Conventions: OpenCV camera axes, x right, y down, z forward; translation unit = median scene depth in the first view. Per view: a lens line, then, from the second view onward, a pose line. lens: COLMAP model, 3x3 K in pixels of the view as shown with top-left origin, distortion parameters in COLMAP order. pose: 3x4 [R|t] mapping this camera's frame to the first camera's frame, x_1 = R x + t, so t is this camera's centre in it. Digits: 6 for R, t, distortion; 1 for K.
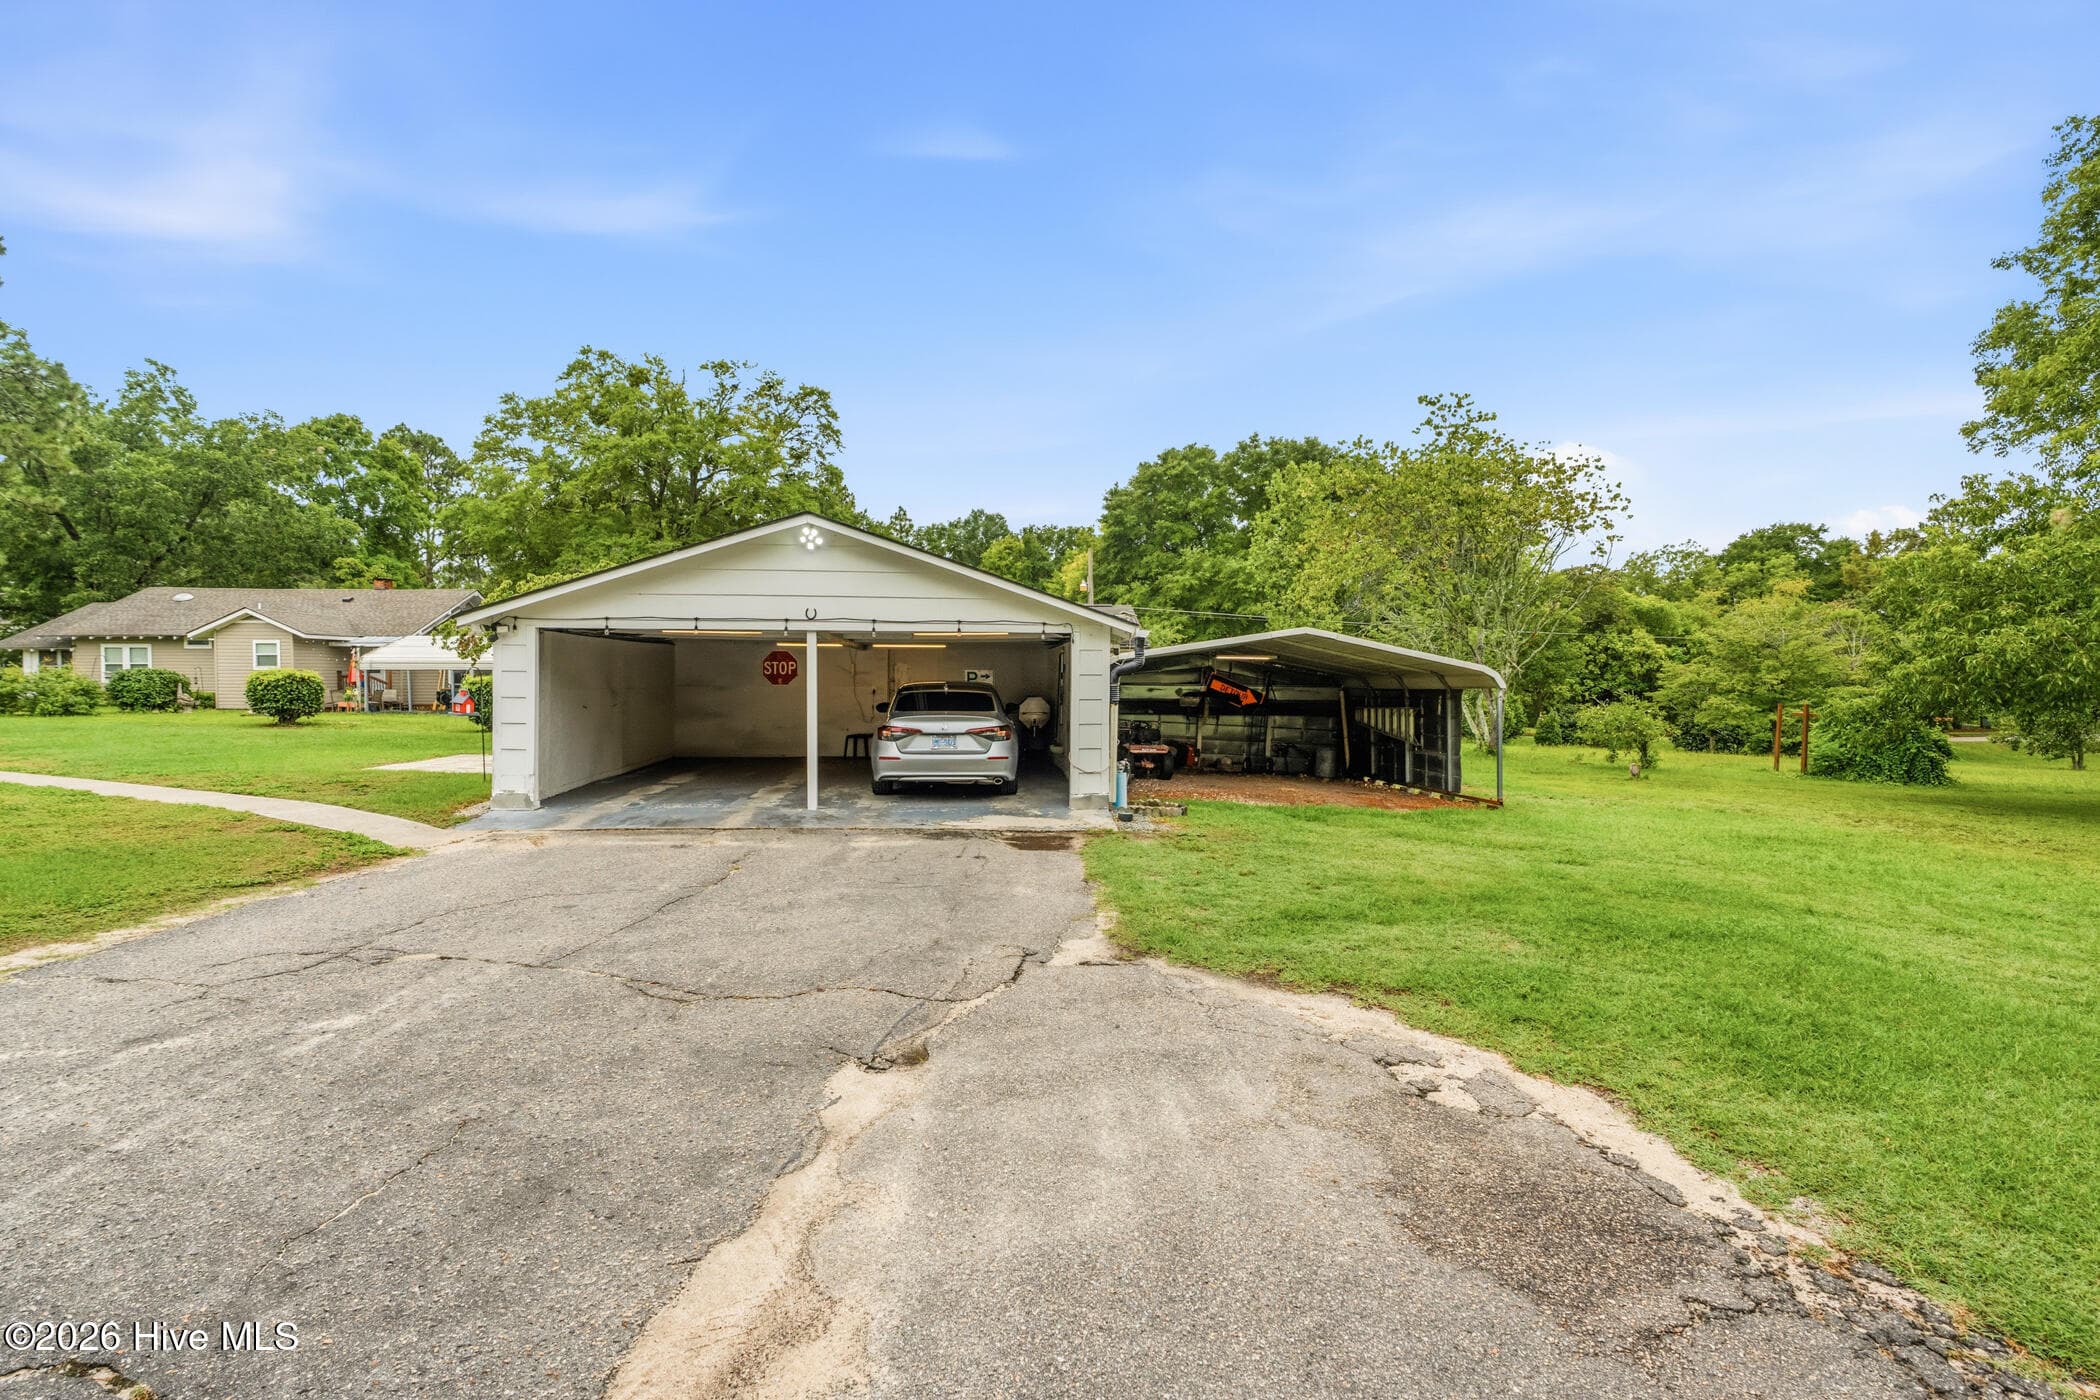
lens RADIAL K [[954.9, 0, 1041.8], [0, 954.9, 699.2], [0, 0, 1]] dist [0.000817, 0.001332]
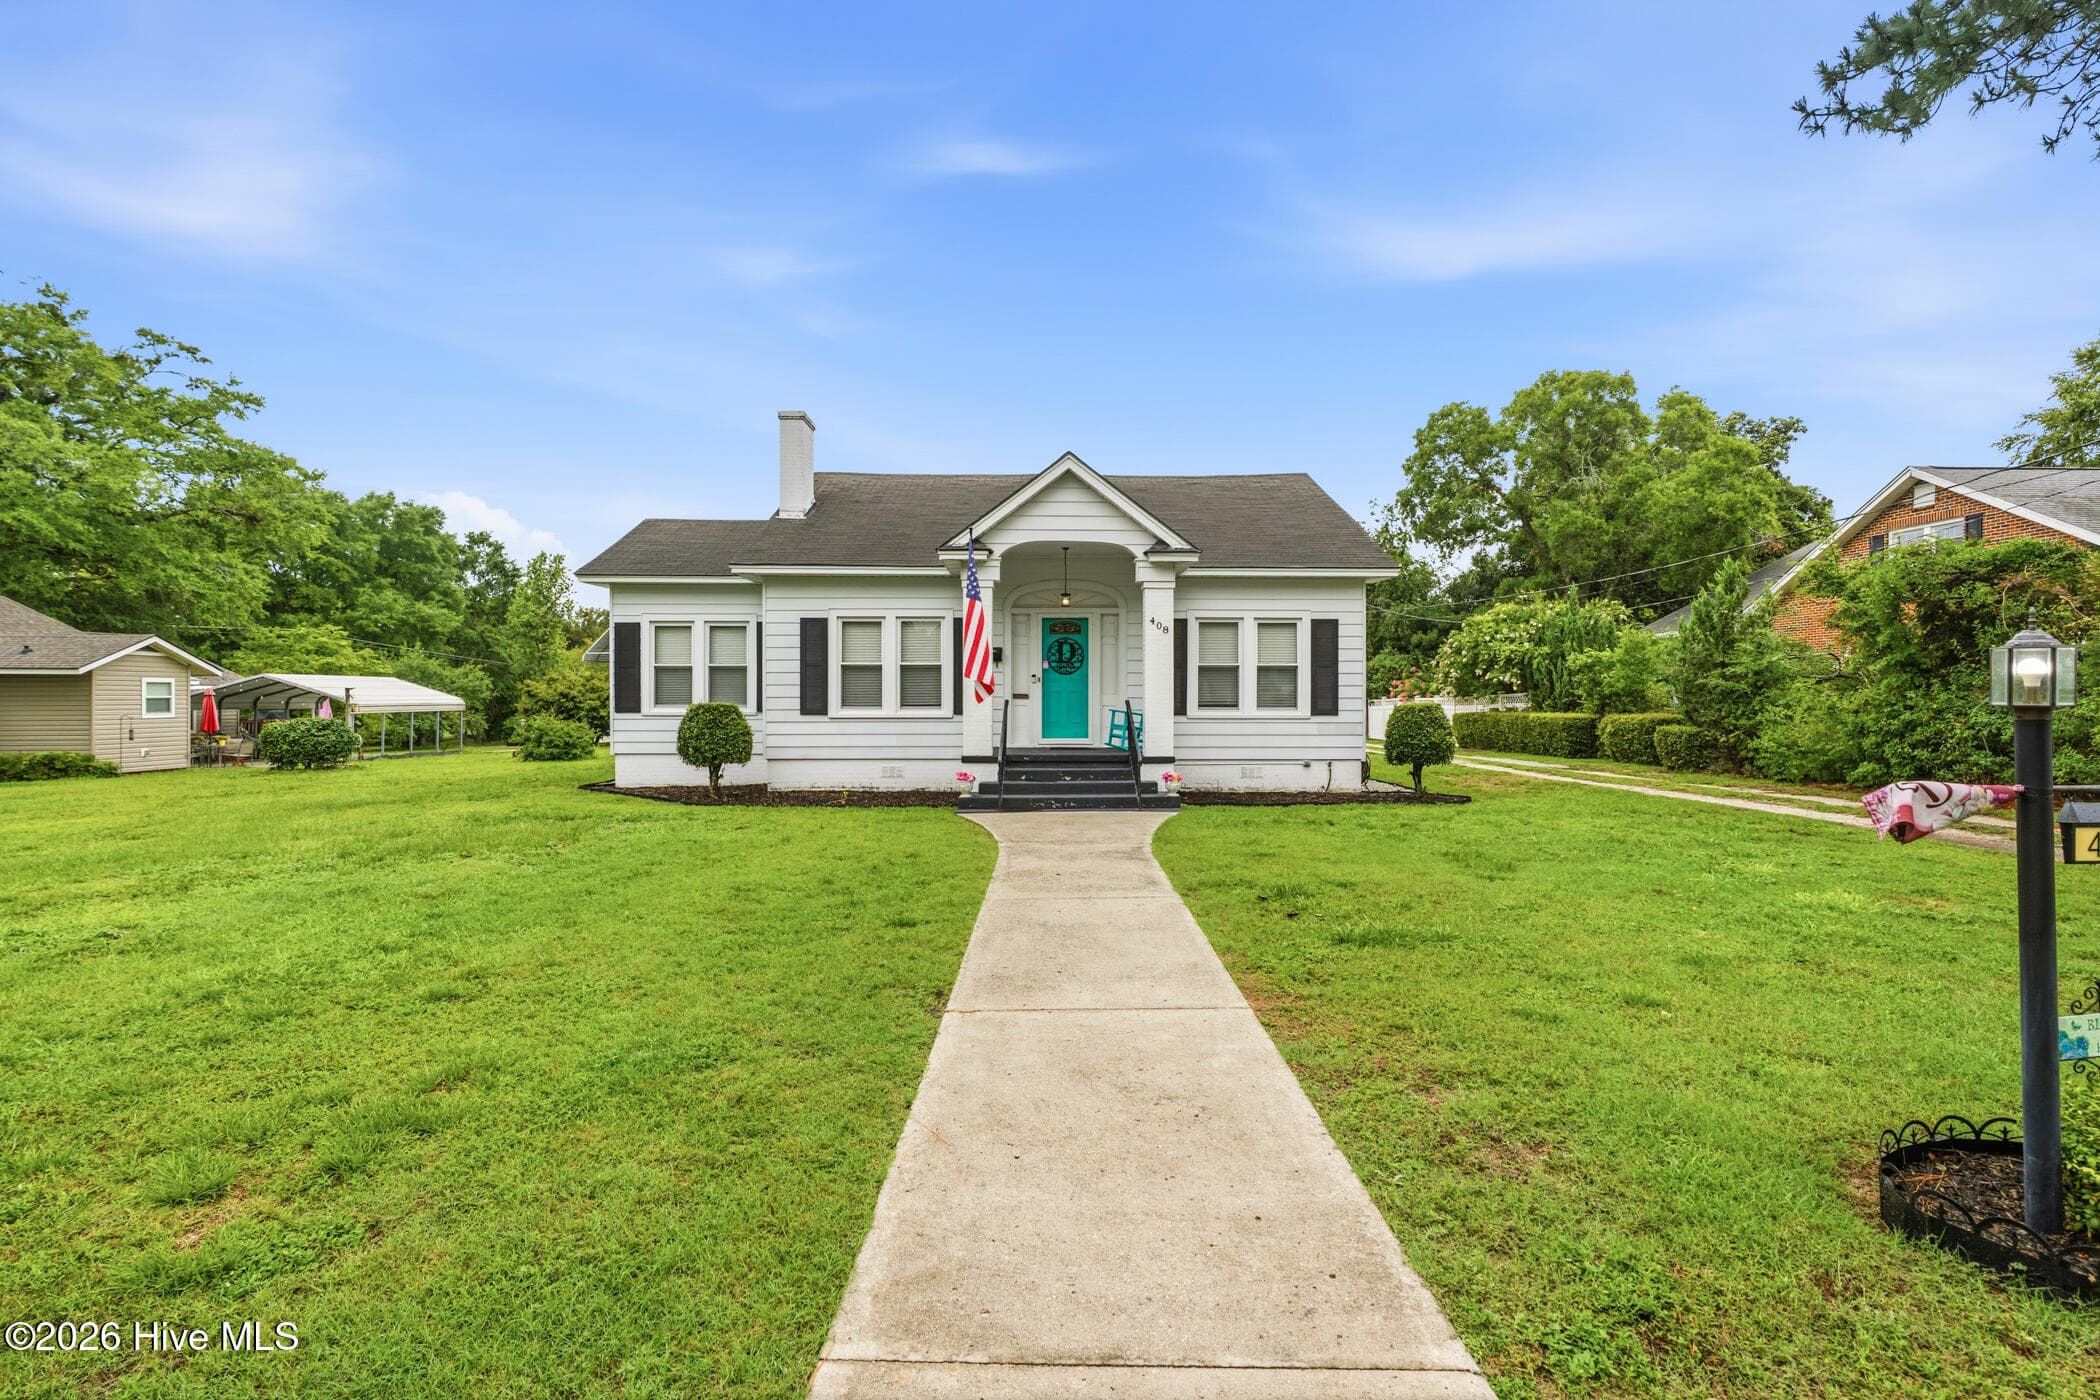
lens RADIAL K [[935.2, 0, 1058.6], [0, 935.2, 700.6], [0, 0, 1]] dist [-0.010131, 0.002542]
pose [[0.044077, -0.009132, 0.998986, -1.179651], [0.023427, 0.999693, 0.008105, -0.026176], [-0.998753, 0.023046, 0.044278, 0.200978]]
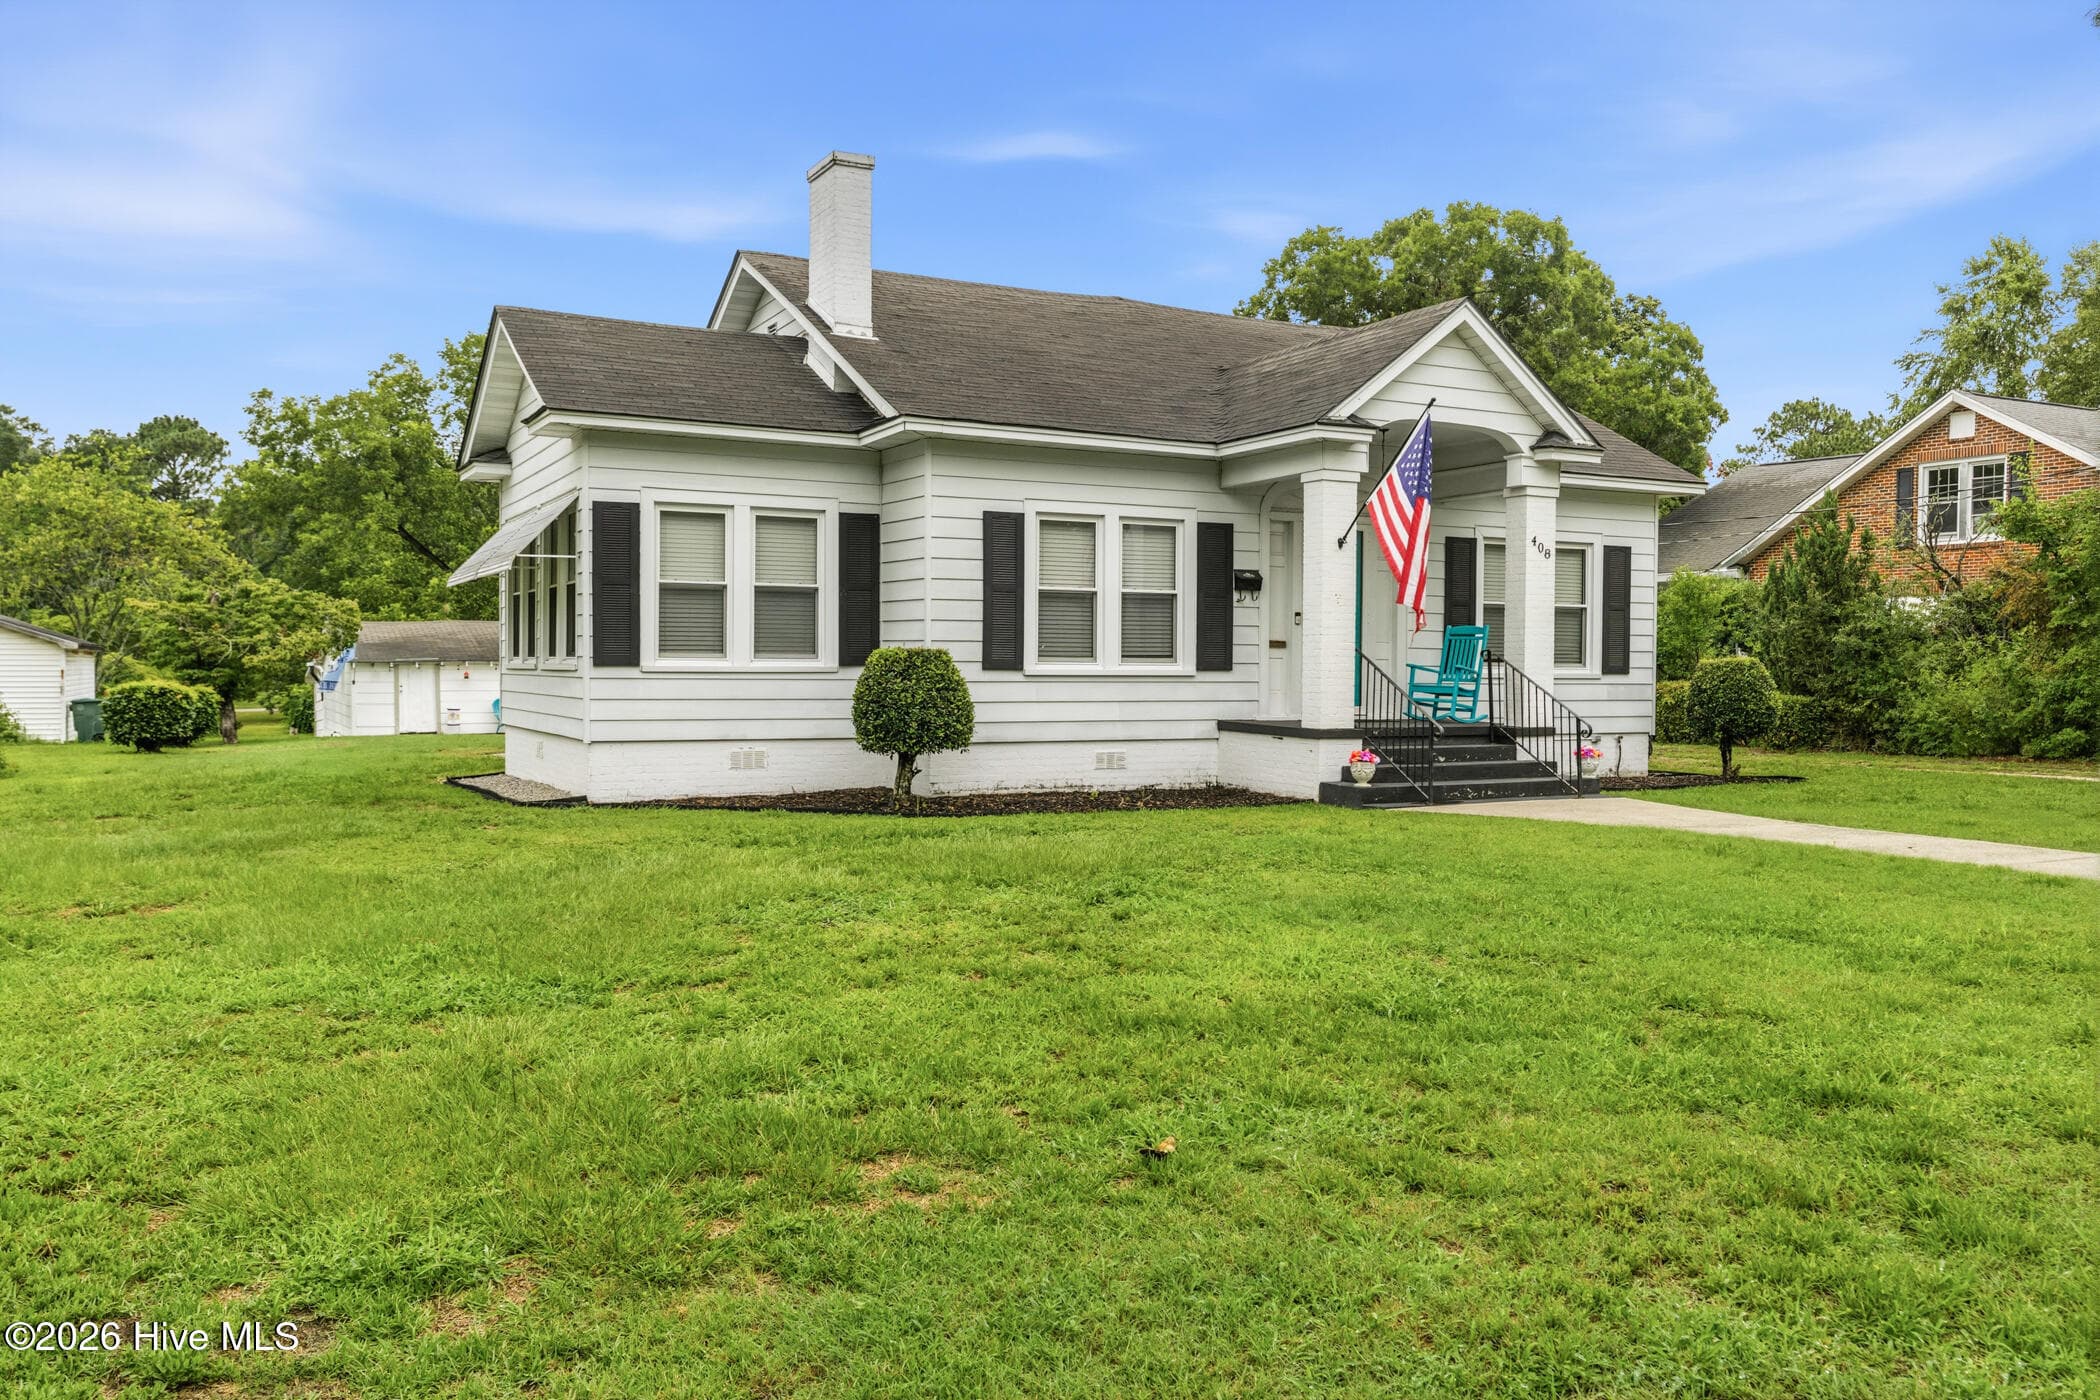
lens RADIAL K [[1651.9, 0, 1048.8], [0, 1651.9, 694.4], [0, 0, 1]] dist [-0.019145, -0.001745]
pose [[-0.401463, -0.021432, 0.915624, -1.185833], [0.013303, 0.999484, 0.029227, -0.025545], [-0.915778, 0.023914, -0.400971, 0.447618]]
